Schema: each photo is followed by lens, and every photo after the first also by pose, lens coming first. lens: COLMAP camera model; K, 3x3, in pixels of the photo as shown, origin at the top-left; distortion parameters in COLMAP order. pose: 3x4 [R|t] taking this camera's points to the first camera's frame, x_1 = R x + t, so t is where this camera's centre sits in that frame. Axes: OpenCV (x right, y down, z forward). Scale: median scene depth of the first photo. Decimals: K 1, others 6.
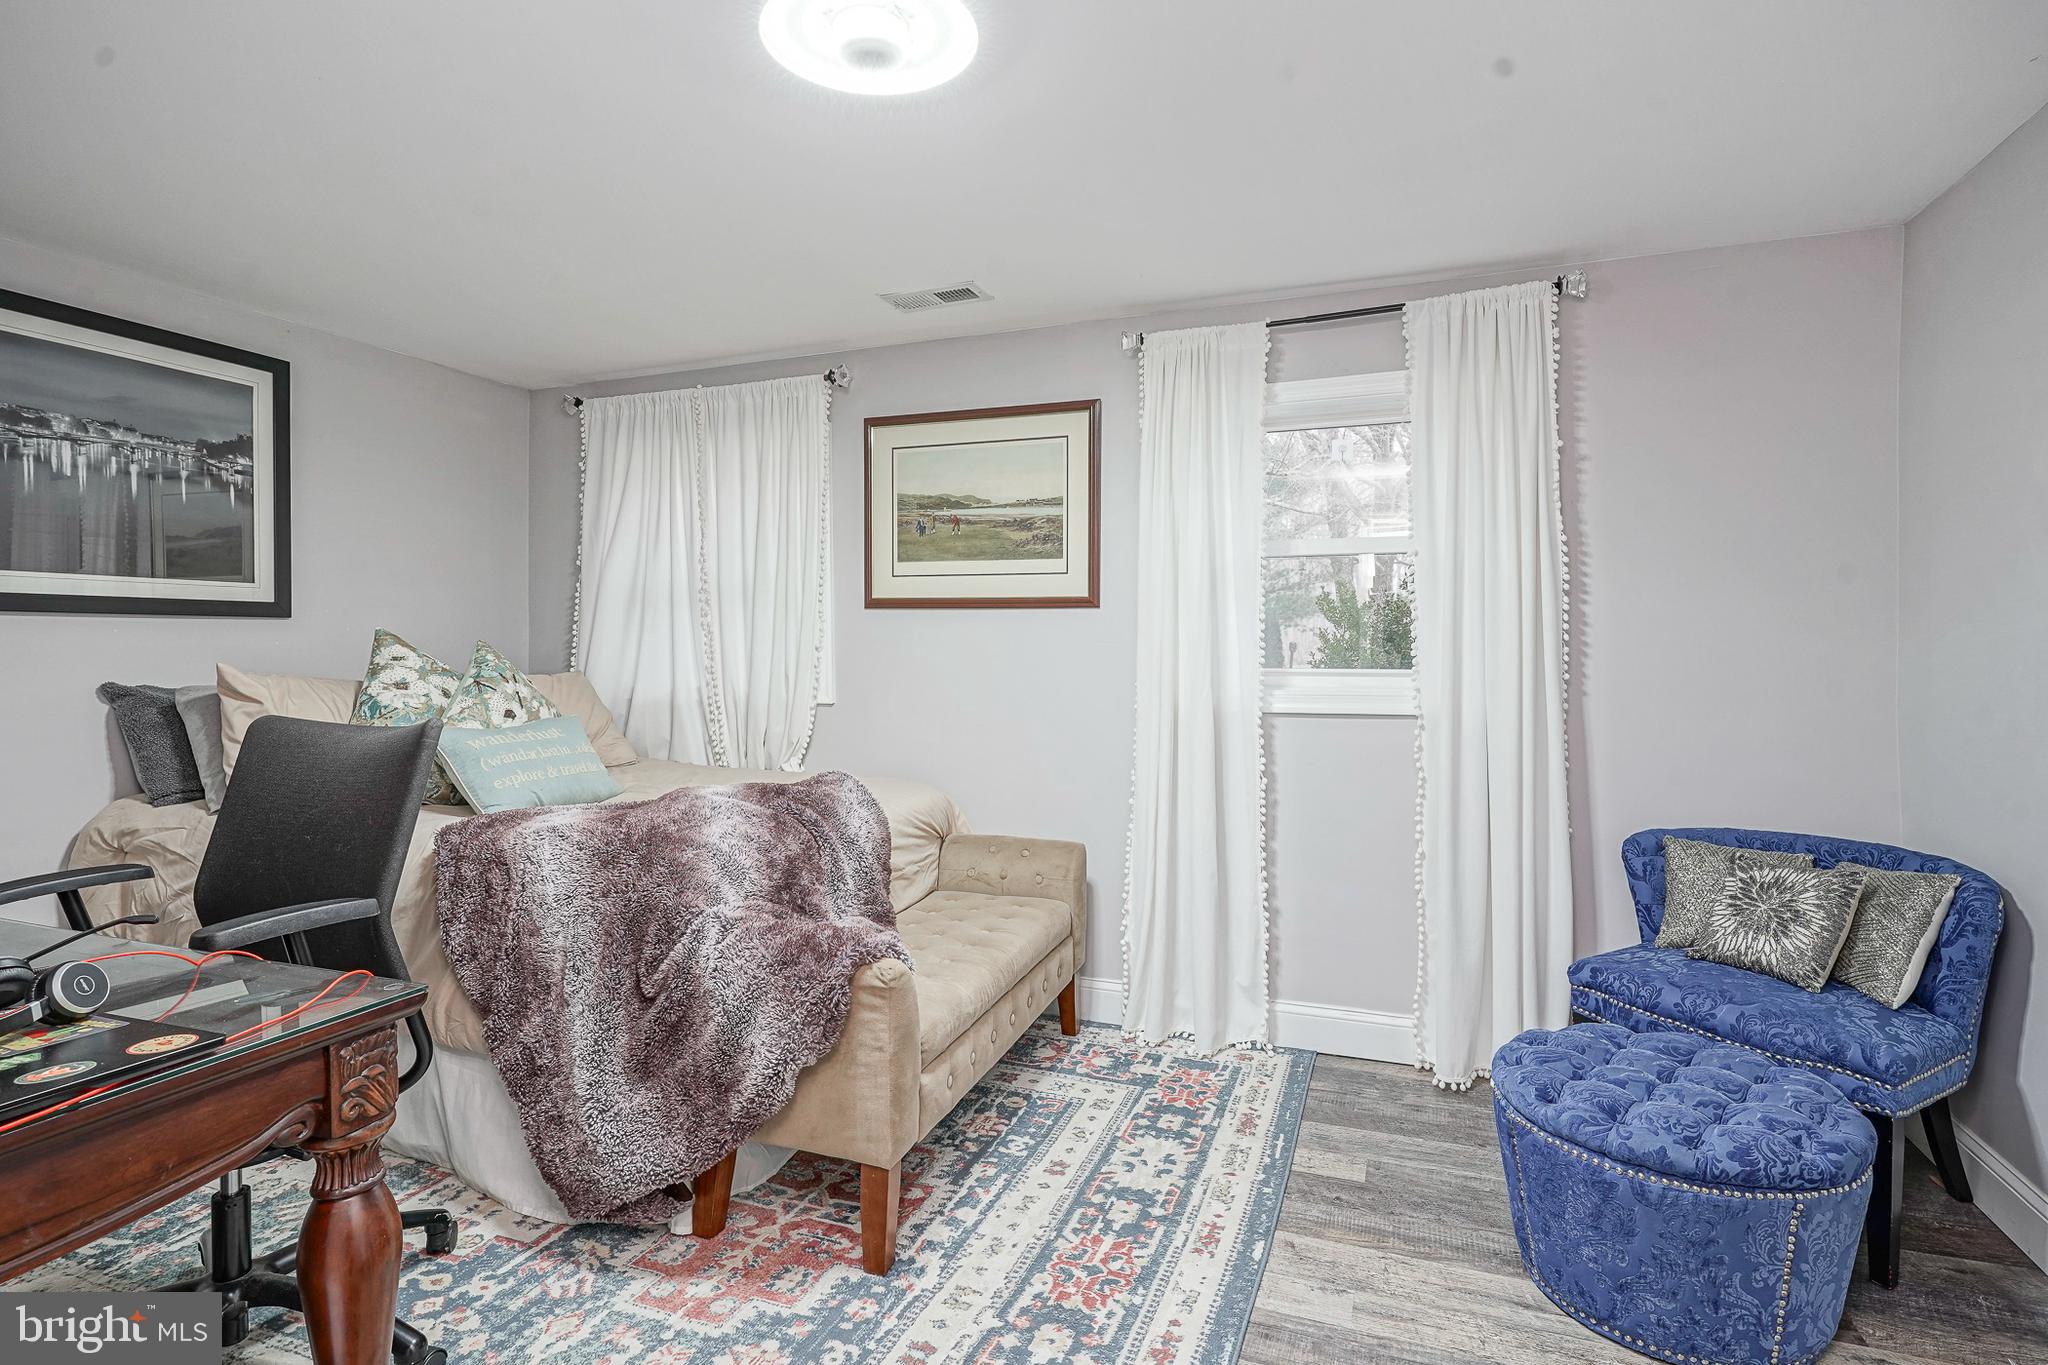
lens RADIAL K [[997.5, 0, 1024.0], [0, 997.5, 662.5], [0, 0, 1]] dist [-0.001175, 0.004473]
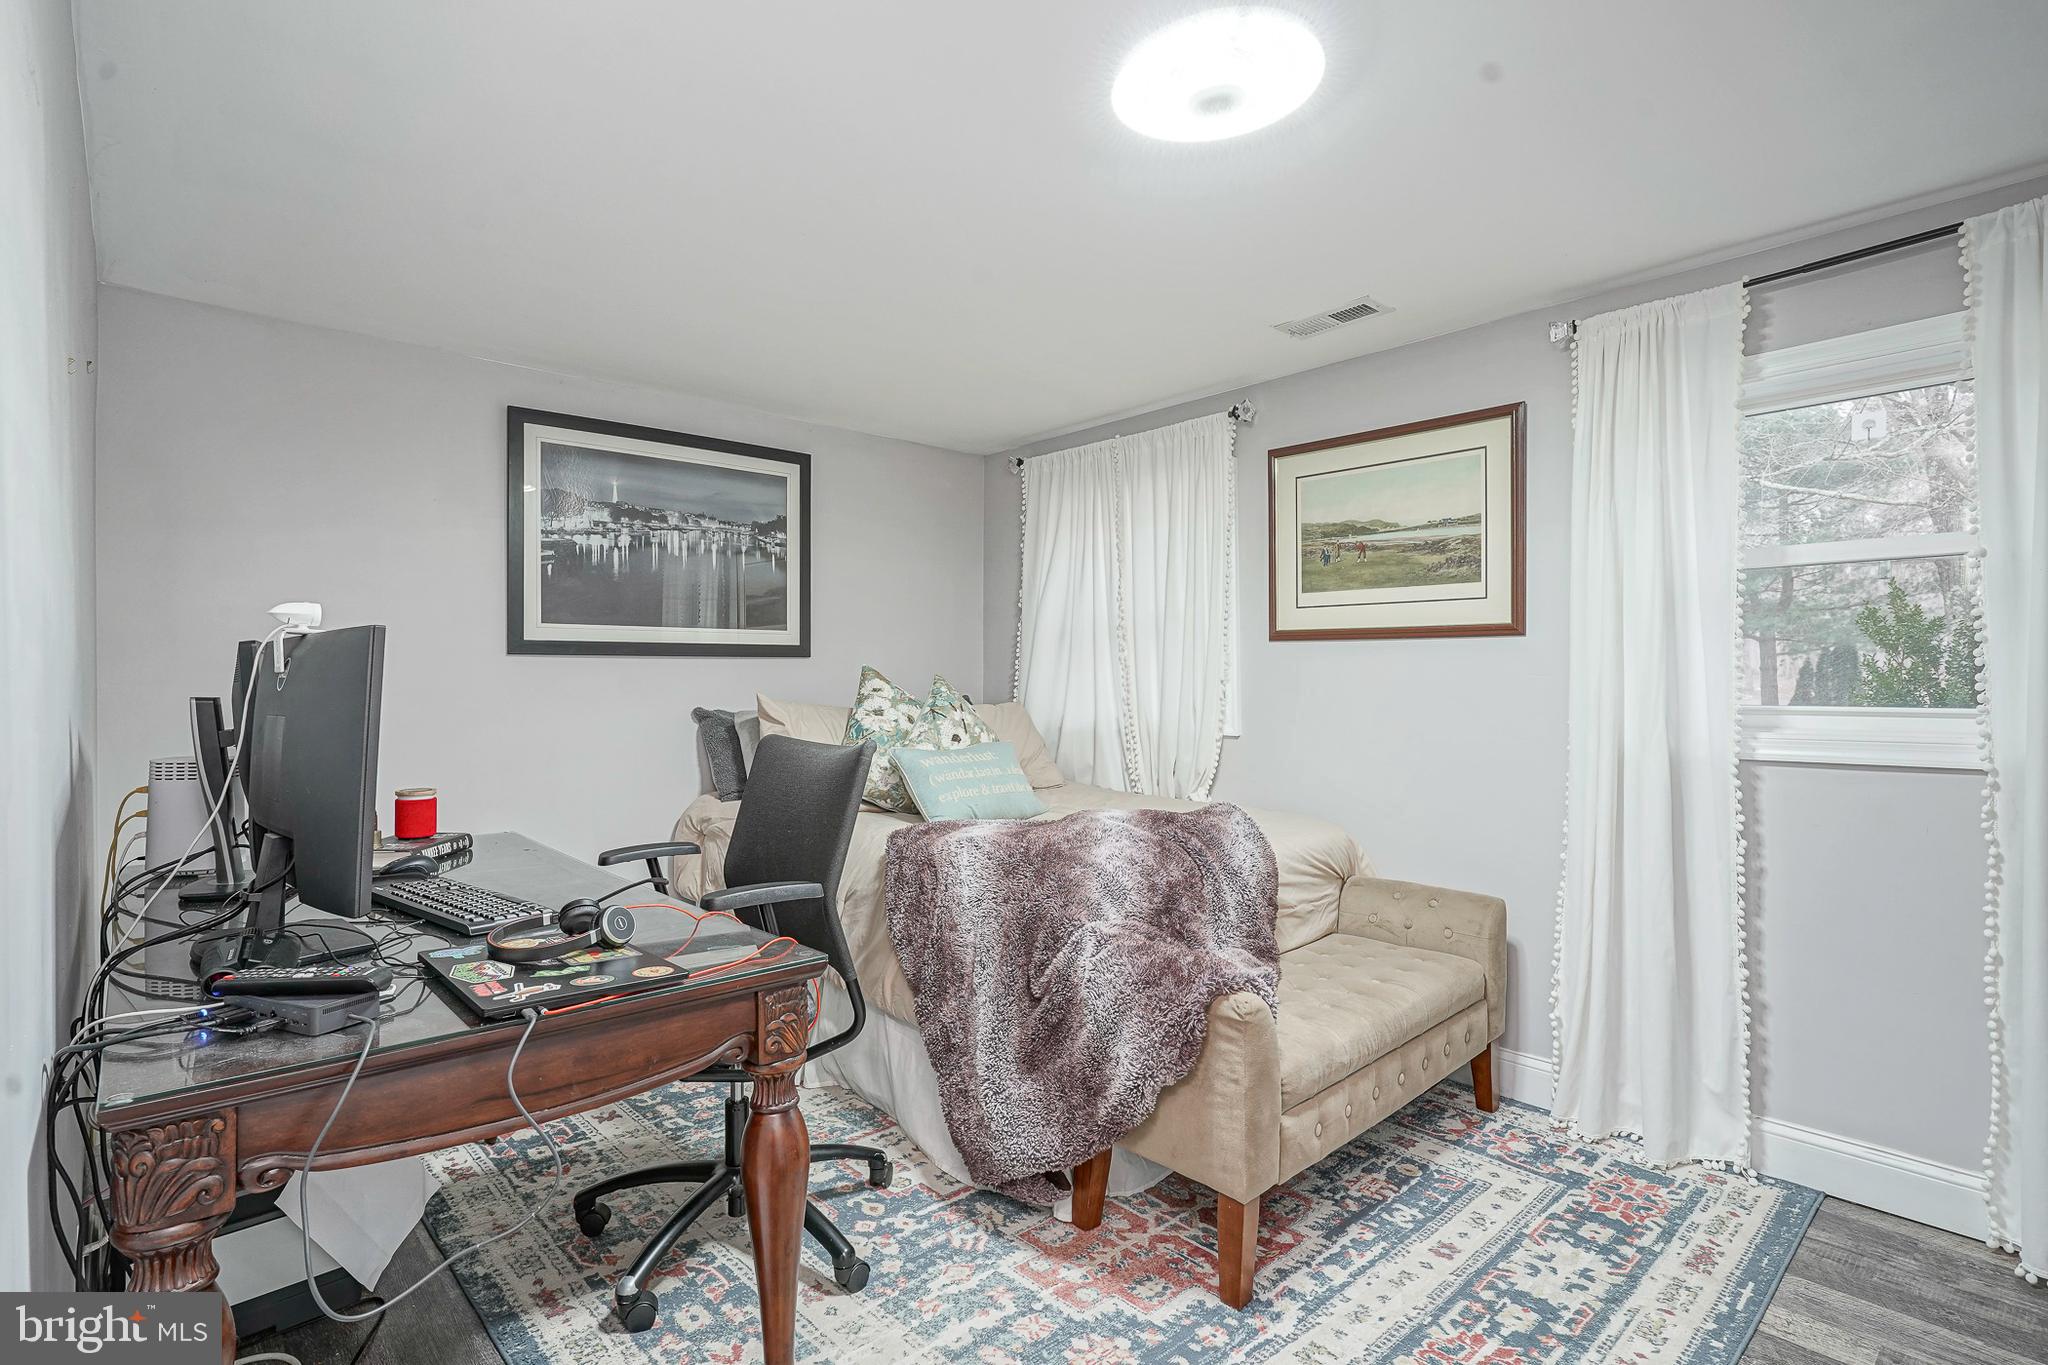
lens RADIAL K [[1001.0, 0, 1024.0], [0, 1001.0, 682.5], [0, 0, 1]] dist [0.000786, 0.004441]
pose [[0.890044, -0.000798, -0.455873, 0.102417], [-0.004473, 0.999935, -0.010483, -0.001555], [0.455852, 0.011370, 0.889983, 0.001725]]
